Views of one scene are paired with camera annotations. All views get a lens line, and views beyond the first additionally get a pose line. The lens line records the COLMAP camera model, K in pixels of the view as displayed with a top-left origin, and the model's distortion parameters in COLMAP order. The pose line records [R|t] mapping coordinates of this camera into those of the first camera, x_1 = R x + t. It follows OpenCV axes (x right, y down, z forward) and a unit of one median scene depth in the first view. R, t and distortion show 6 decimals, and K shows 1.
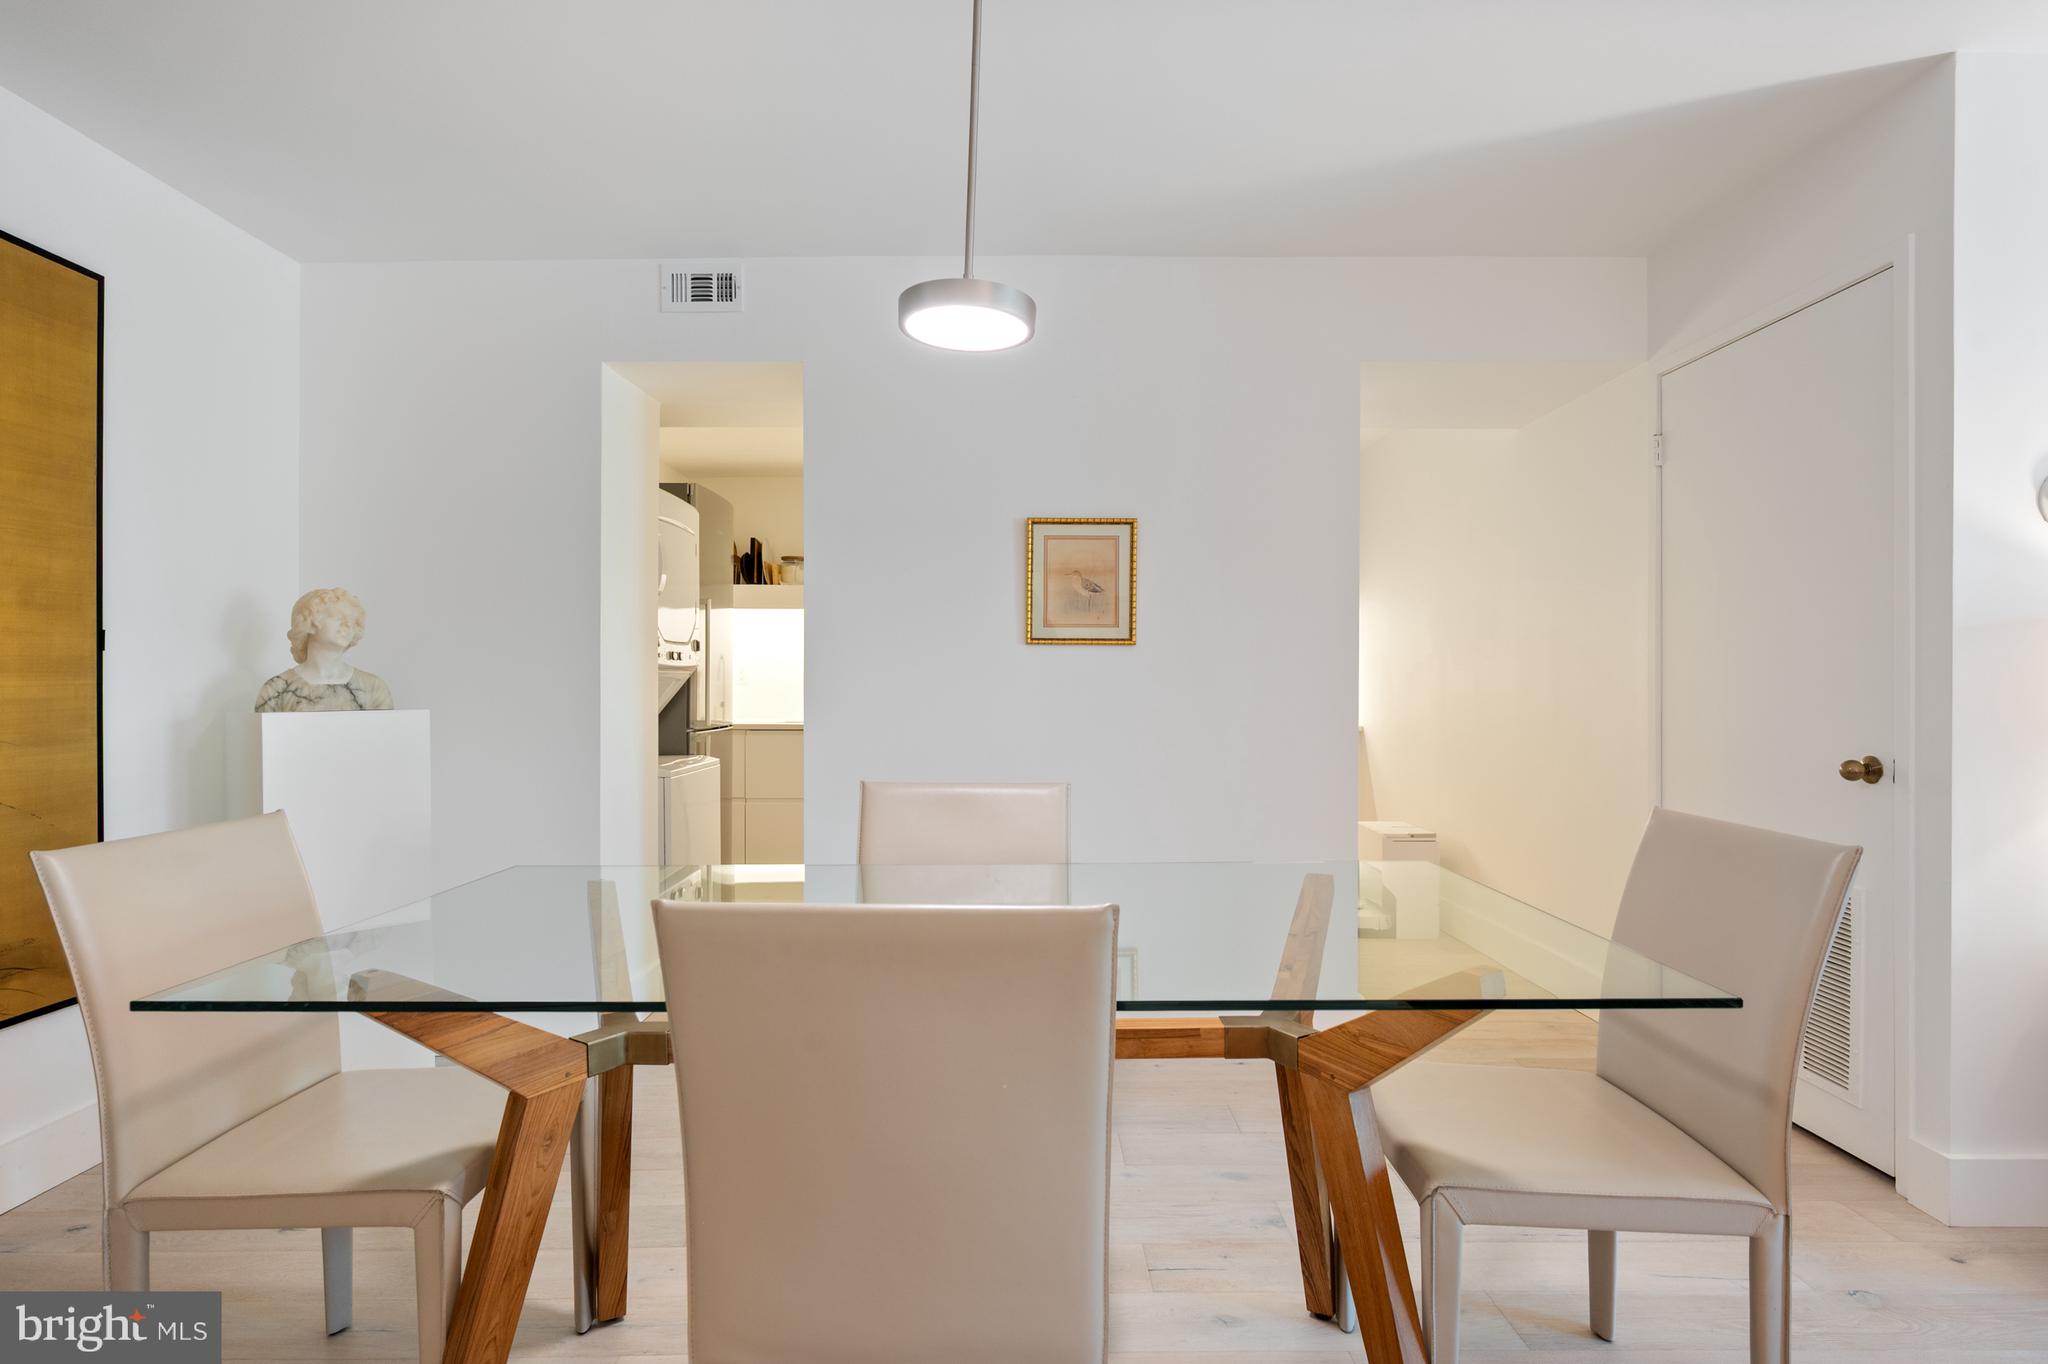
lens RADIAL K [[1011.2, 0, 1000.1], [0, 1011.2, 708.9], [0, 0, 1]] dist [0.000219, -0.002135]
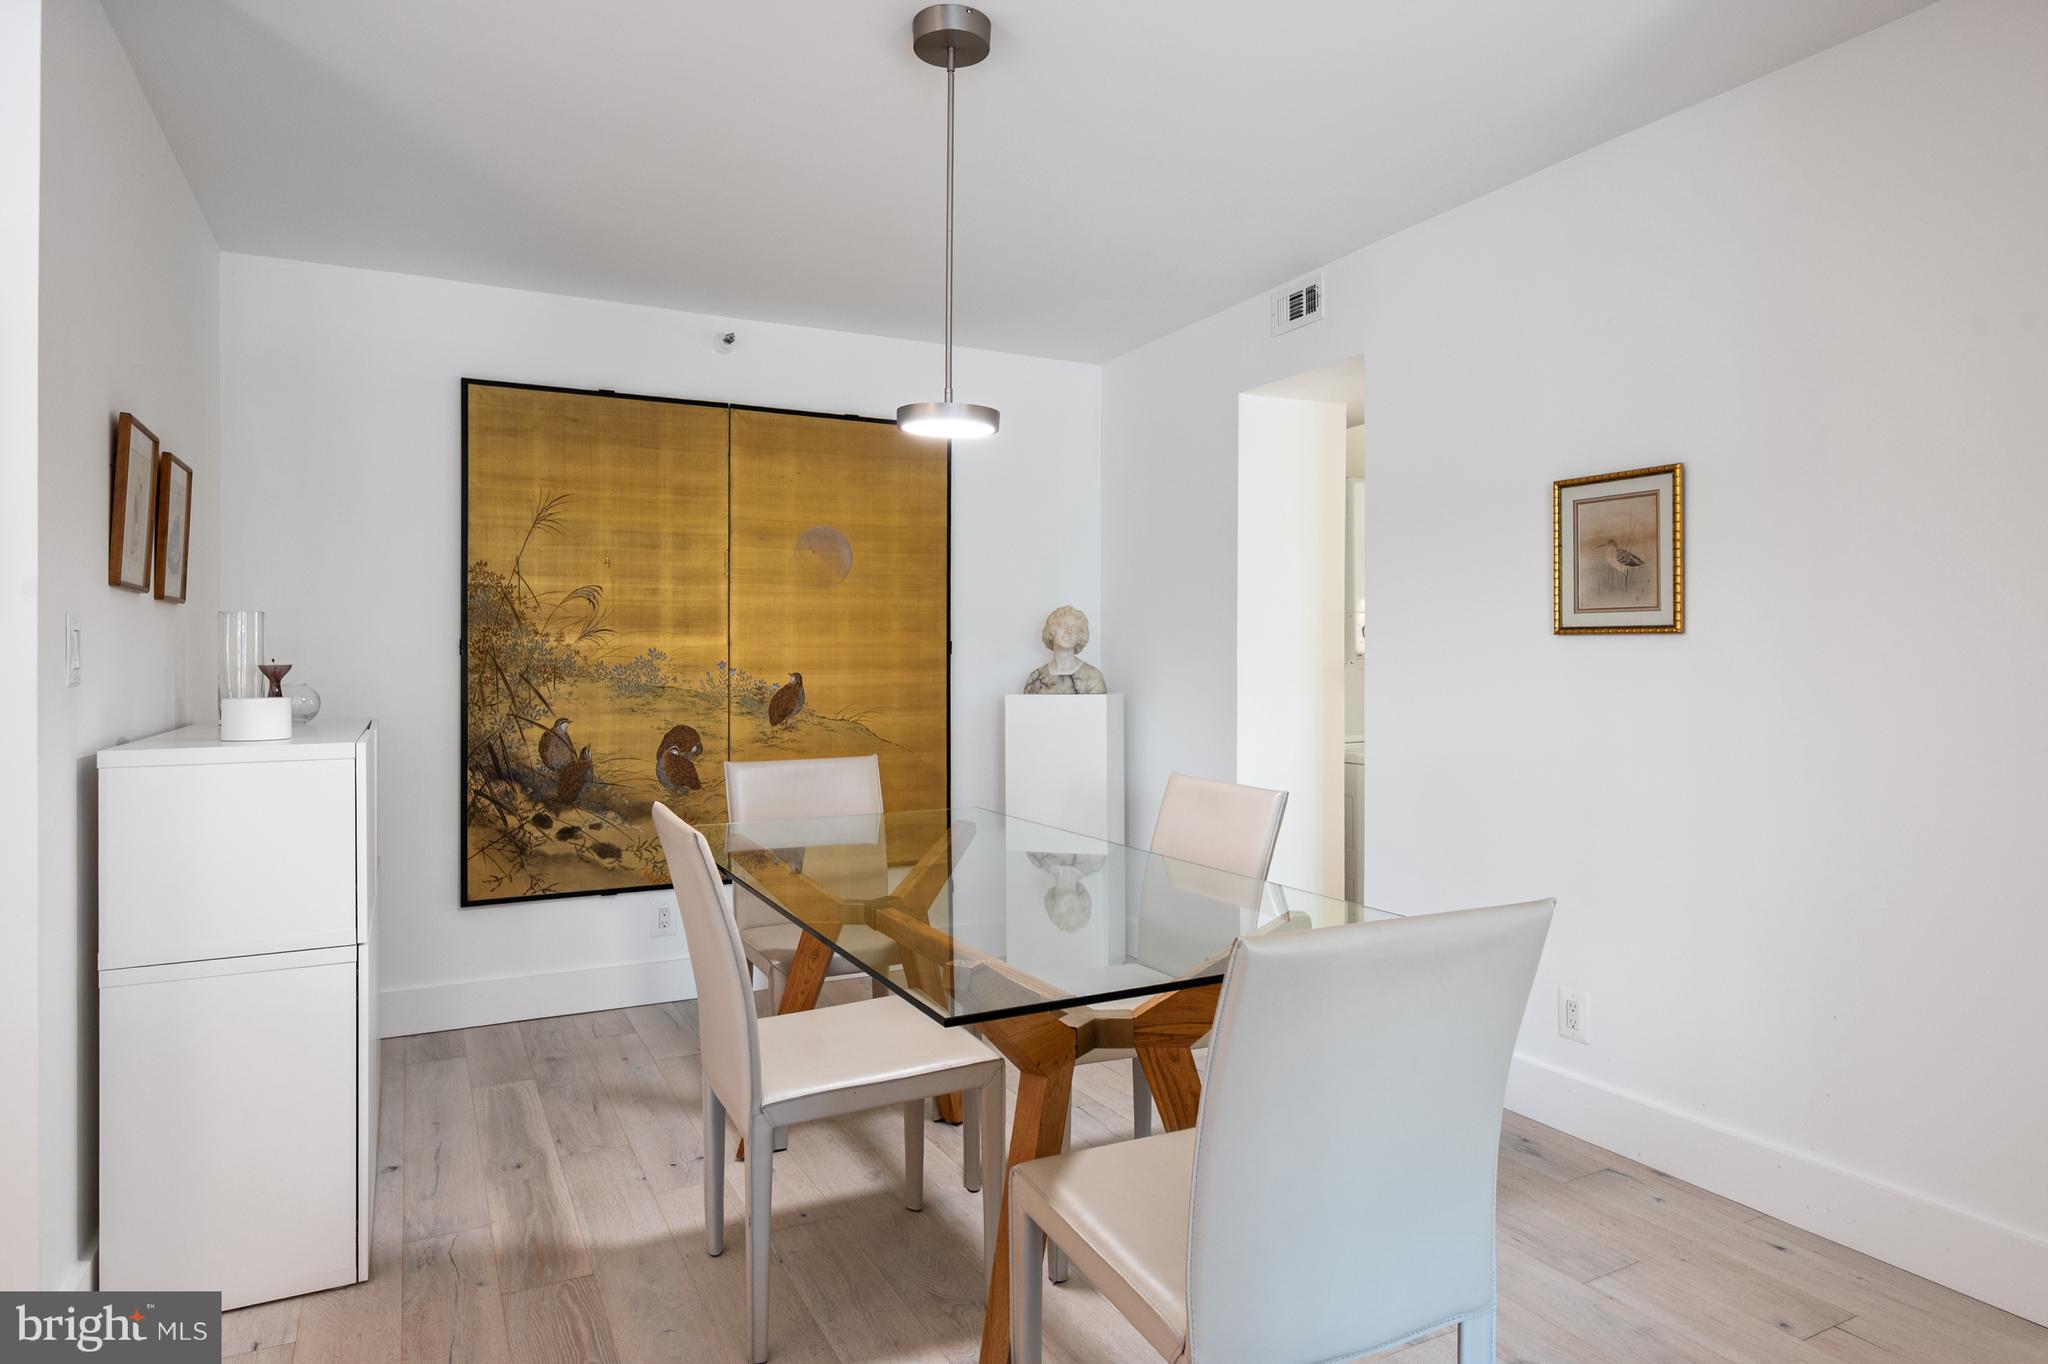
lens RADIAL K [[1165.6, 0, 971.5], [0, 1165.6, 645.9], [0, 0, 1]] dist [0.005141, 0.000315]
pose [[0.441560, -0.008304, -0.897193, 0.669543], [-0.014580, 0.999759, -0.016429, -0.032976], [0.897113, 0.020336, 0.441333, 0.159951]]
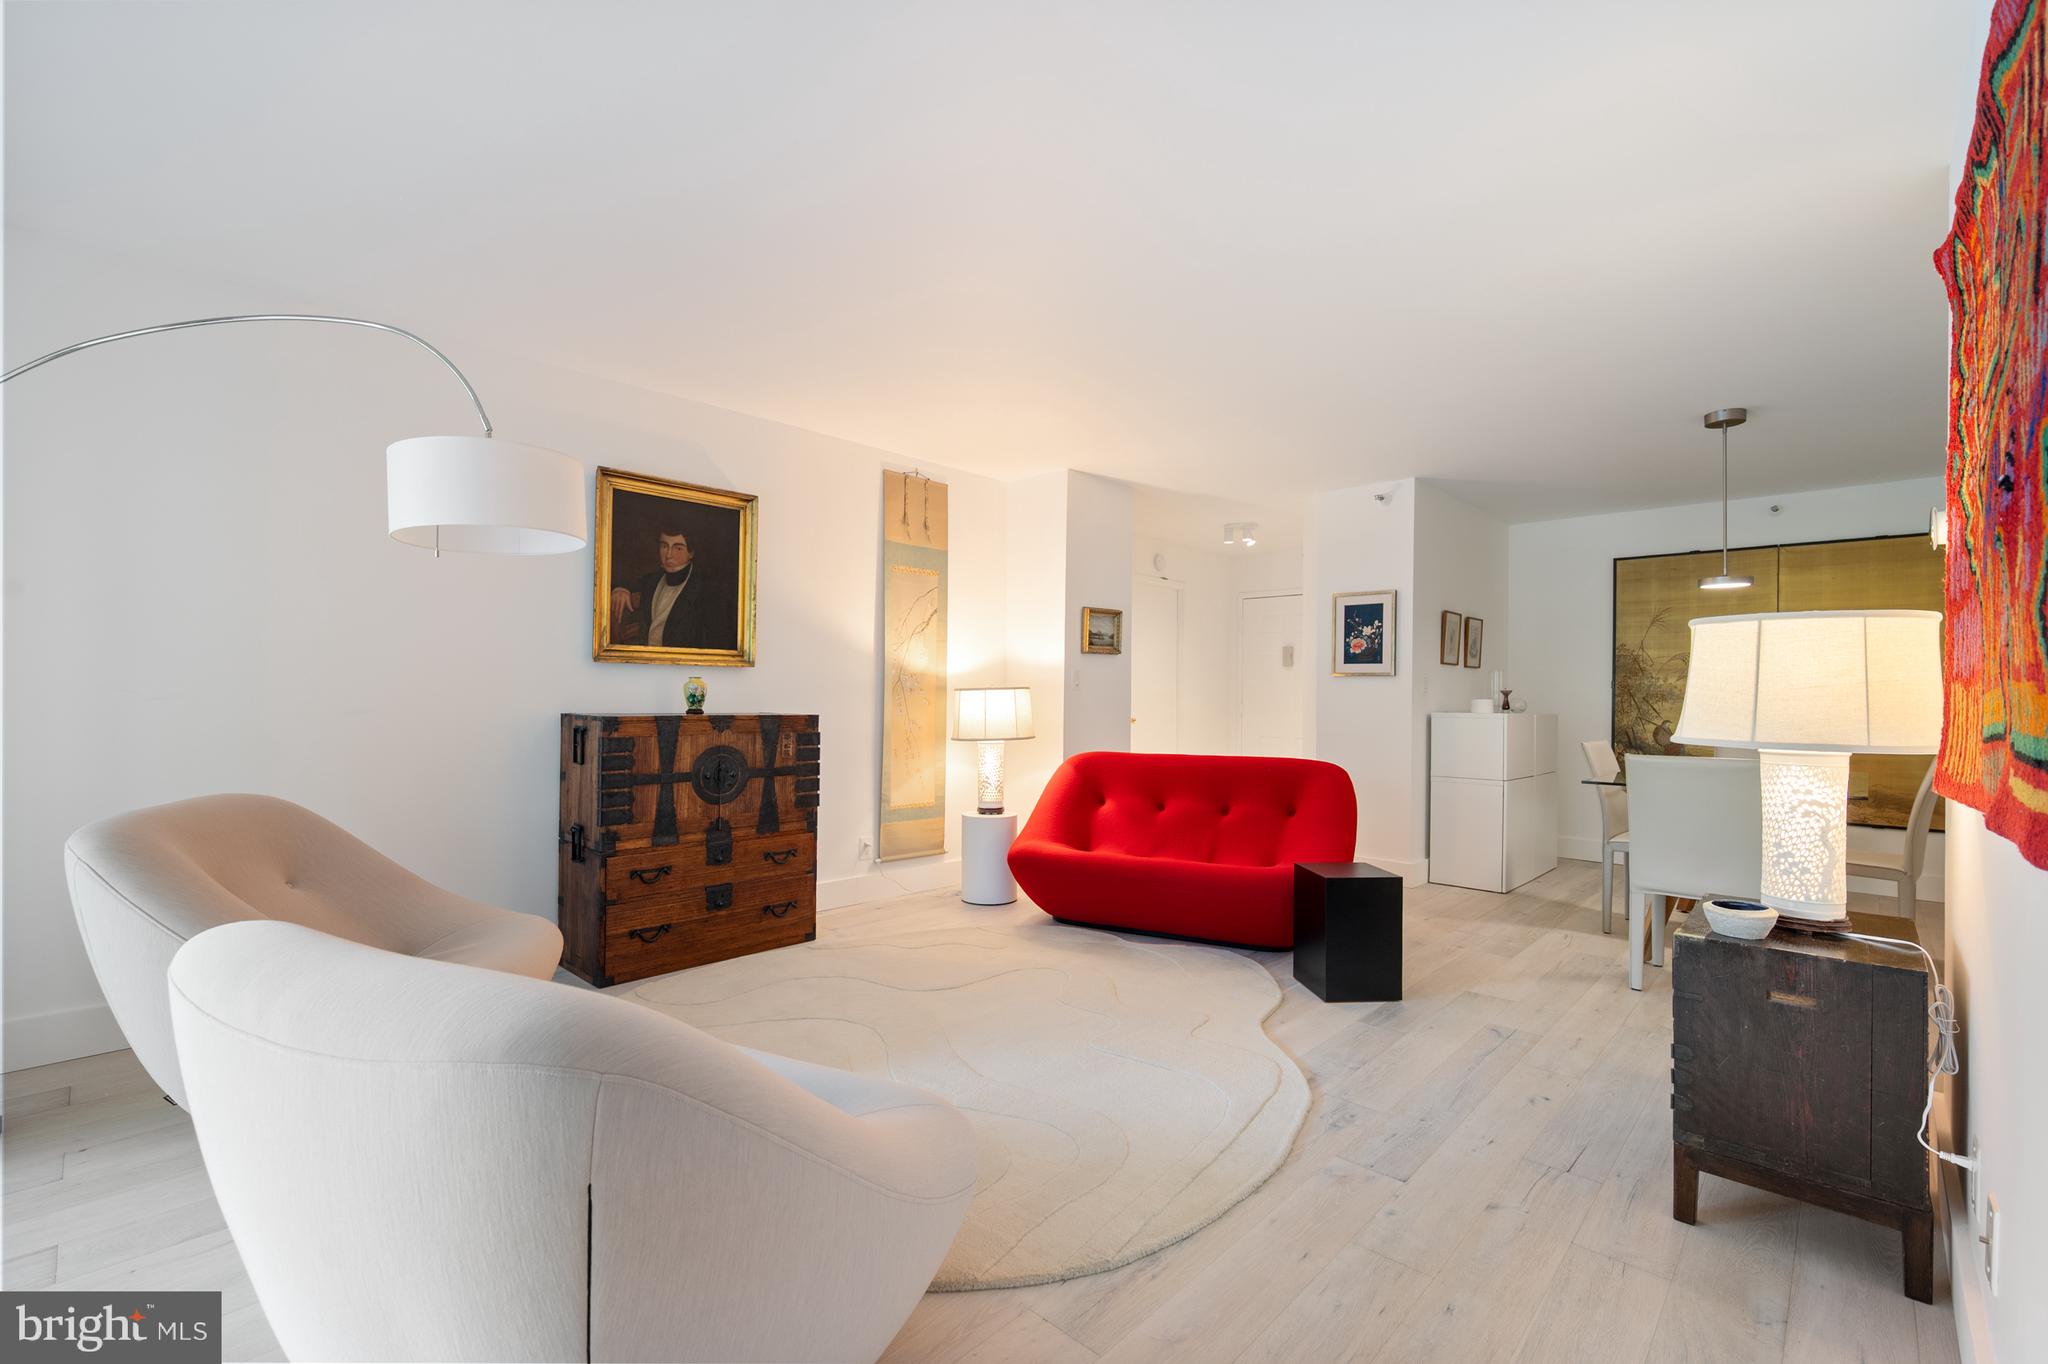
lens RADIAL K [[877.8, 0, 1023.3], [0, 877.8, 699.3], [0, 0, 1]] dist [0.001442, -0.000168]
pose [[-0.691123, -0.006991, -0.722703, 1.673570], [-0.025186, 0.999579, 0.014416, -0.006368], [0.722298, 0.028165, -0.691008, 0.631826]]
